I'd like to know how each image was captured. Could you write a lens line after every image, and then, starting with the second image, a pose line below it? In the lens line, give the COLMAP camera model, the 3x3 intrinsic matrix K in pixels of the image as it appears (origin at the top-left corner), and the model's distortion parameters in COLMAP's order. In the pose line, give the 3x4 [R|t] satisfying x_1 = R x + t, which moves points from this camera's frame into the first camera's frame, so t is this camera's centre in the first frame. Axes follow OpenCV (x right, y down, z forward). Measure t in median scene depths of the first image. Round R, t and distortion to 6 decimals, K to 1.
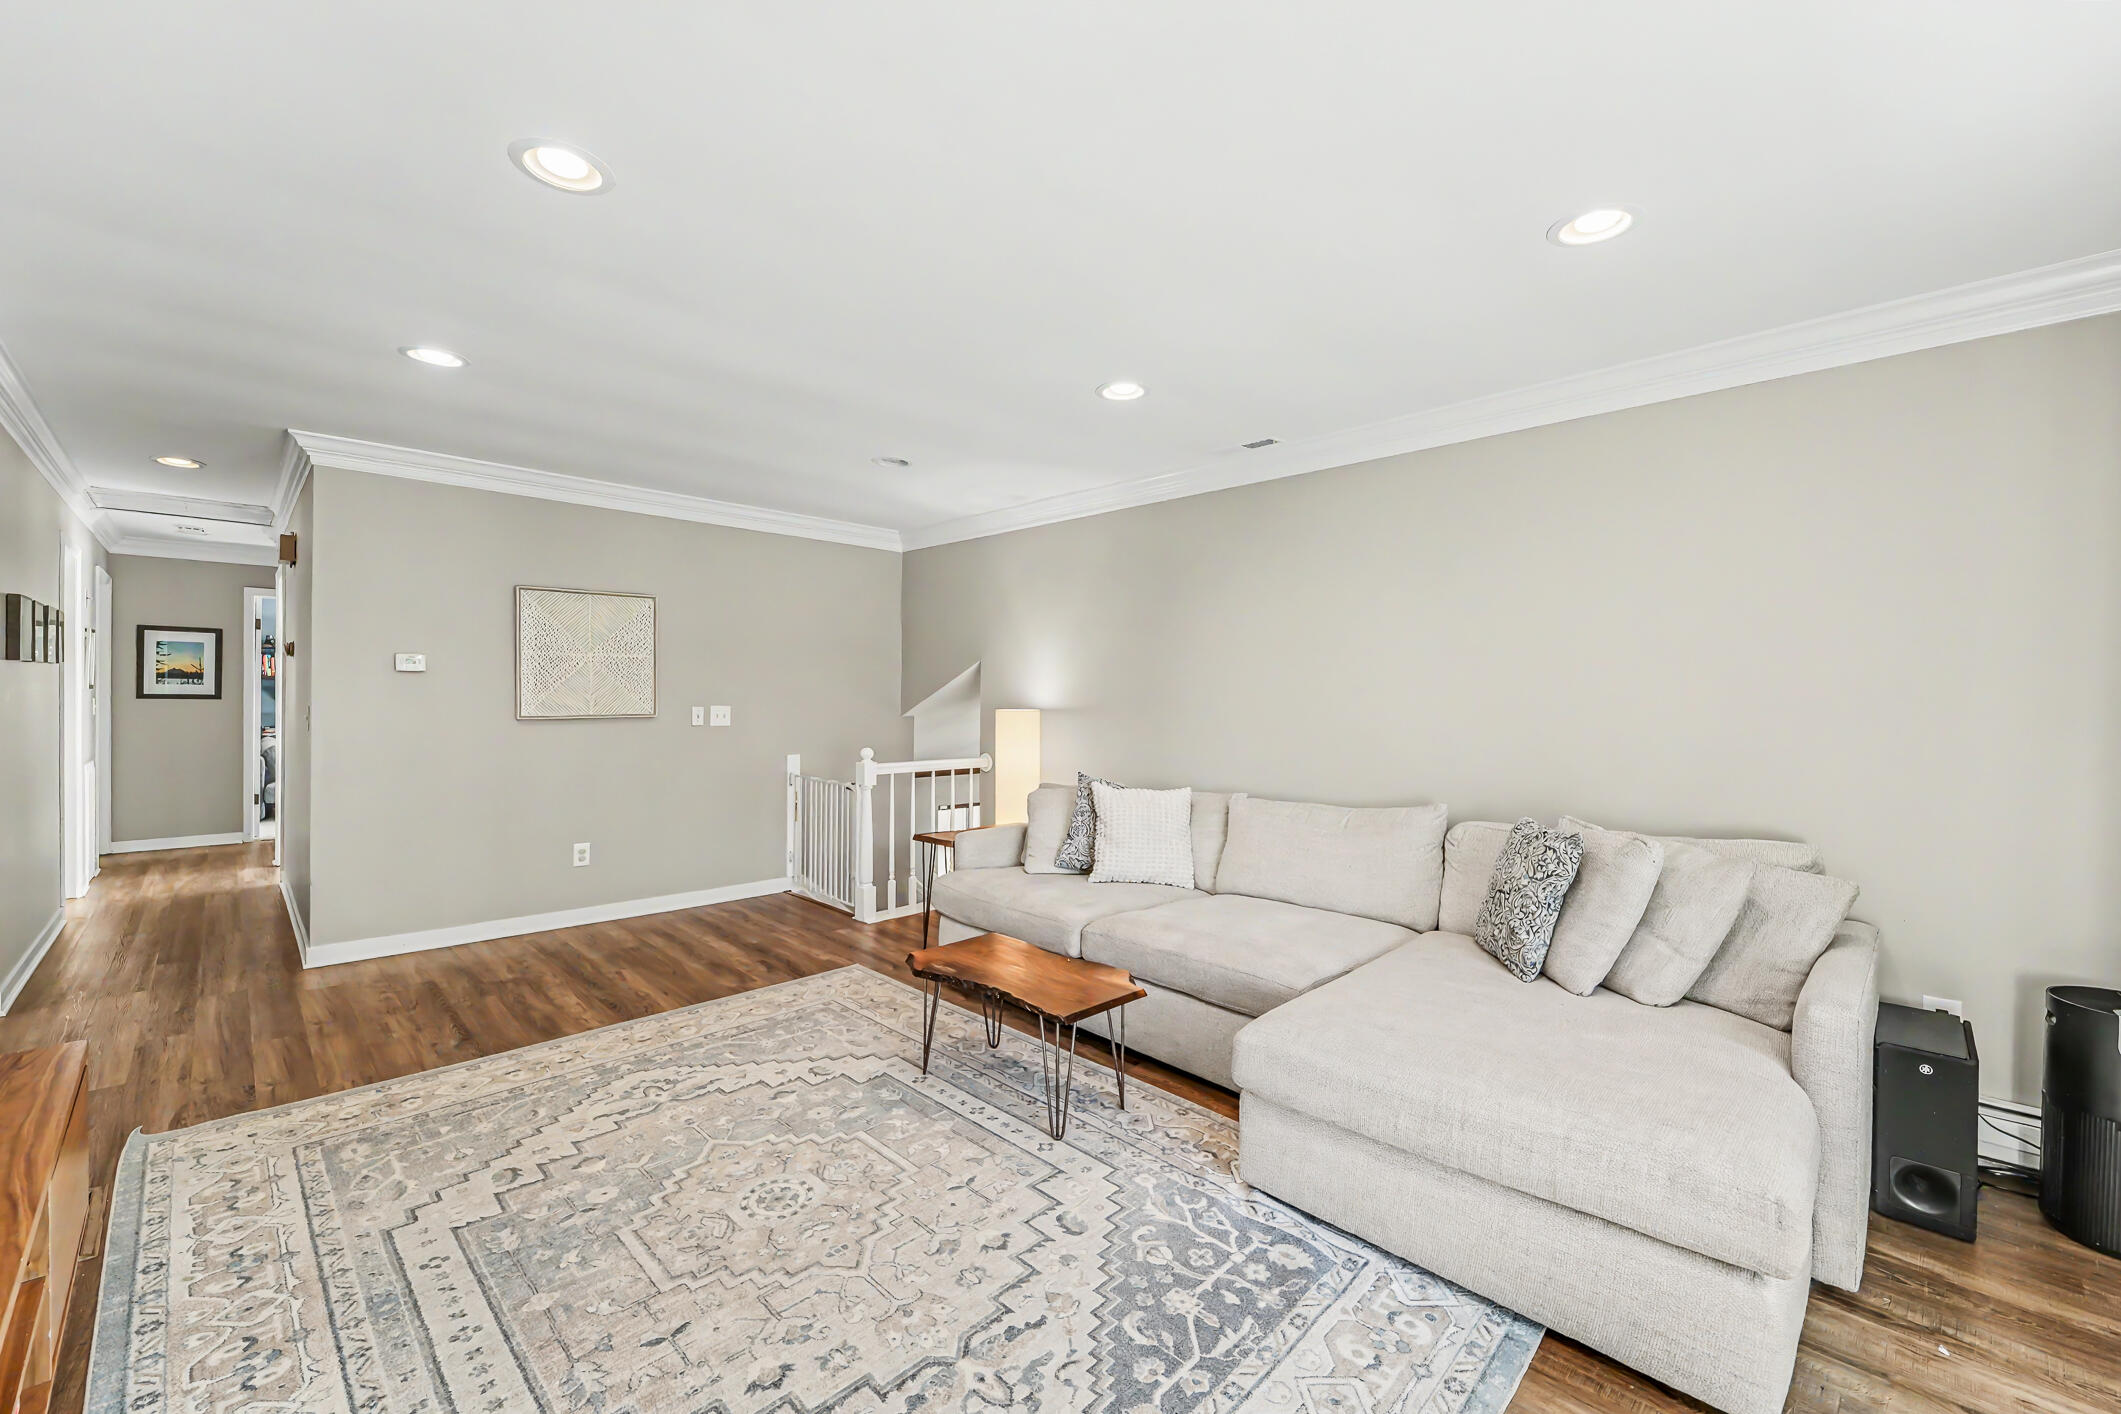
lens RADIAL K [[878.5, 0, 1063.9], [0, 878.5, 702.7], [0, 0, 1]] dist [0.005801, -0.001410]
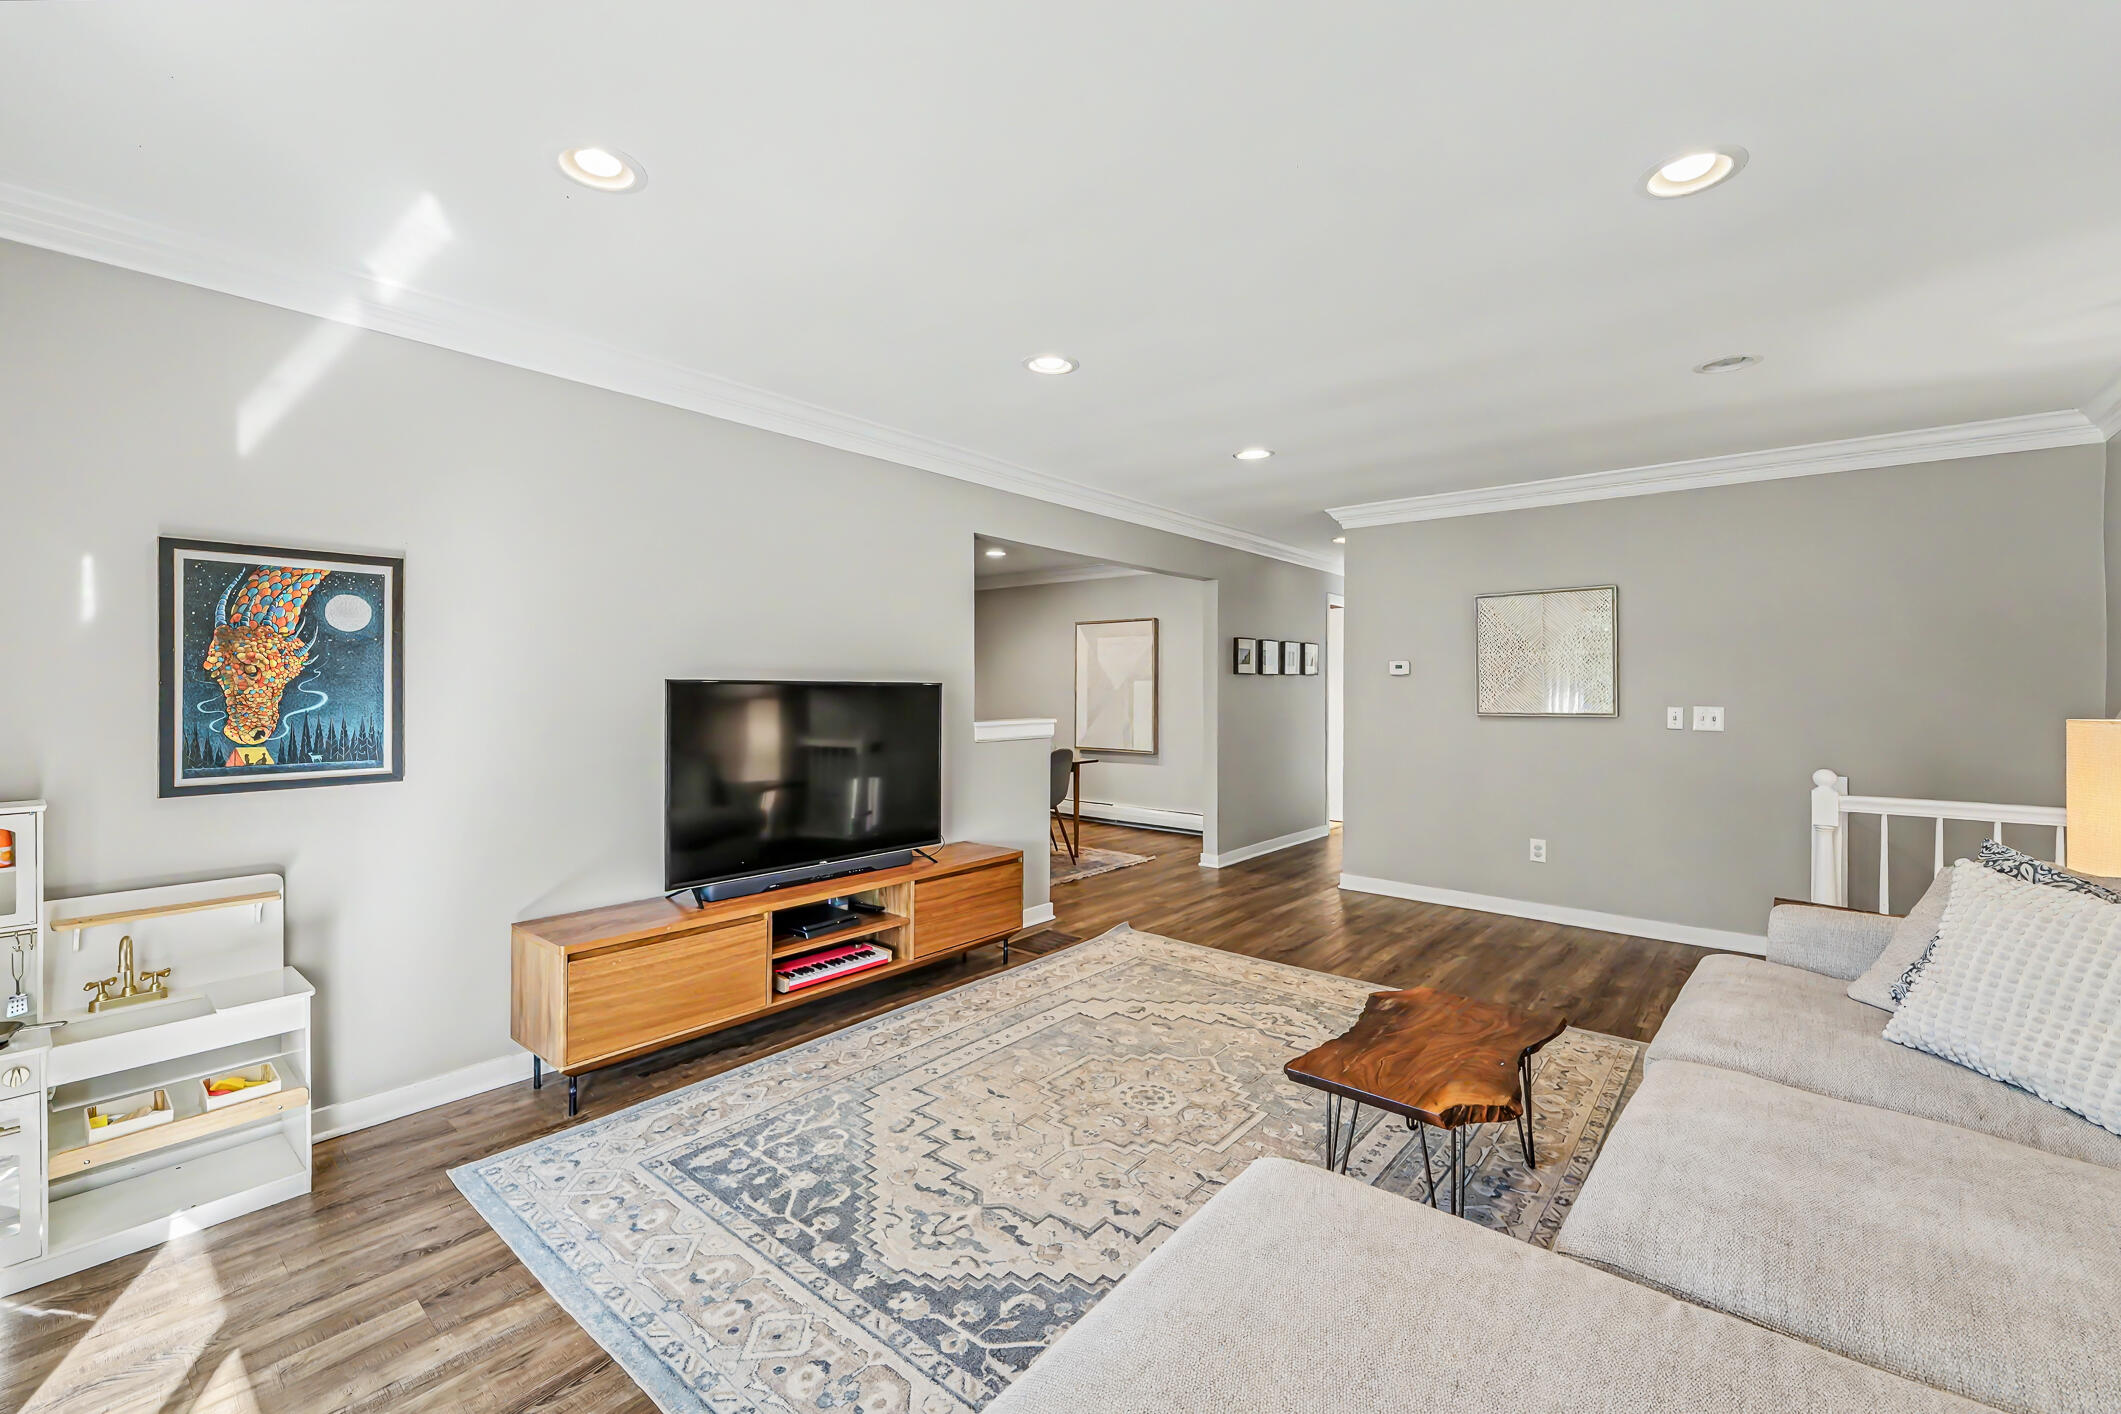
lens RADIAL K [[878.5, 0, 1058.3], [0, 878.5, 702.4], [0, 0, 1]] dist [0.005801, -0.001410]
pose [[0.077449, 0.007571, -0.996968, 0.777978], [-0.009441, 0.999932, 0.006860, -0.001017], [0.996952, 0.008881, 0.077515, 0.671482]]
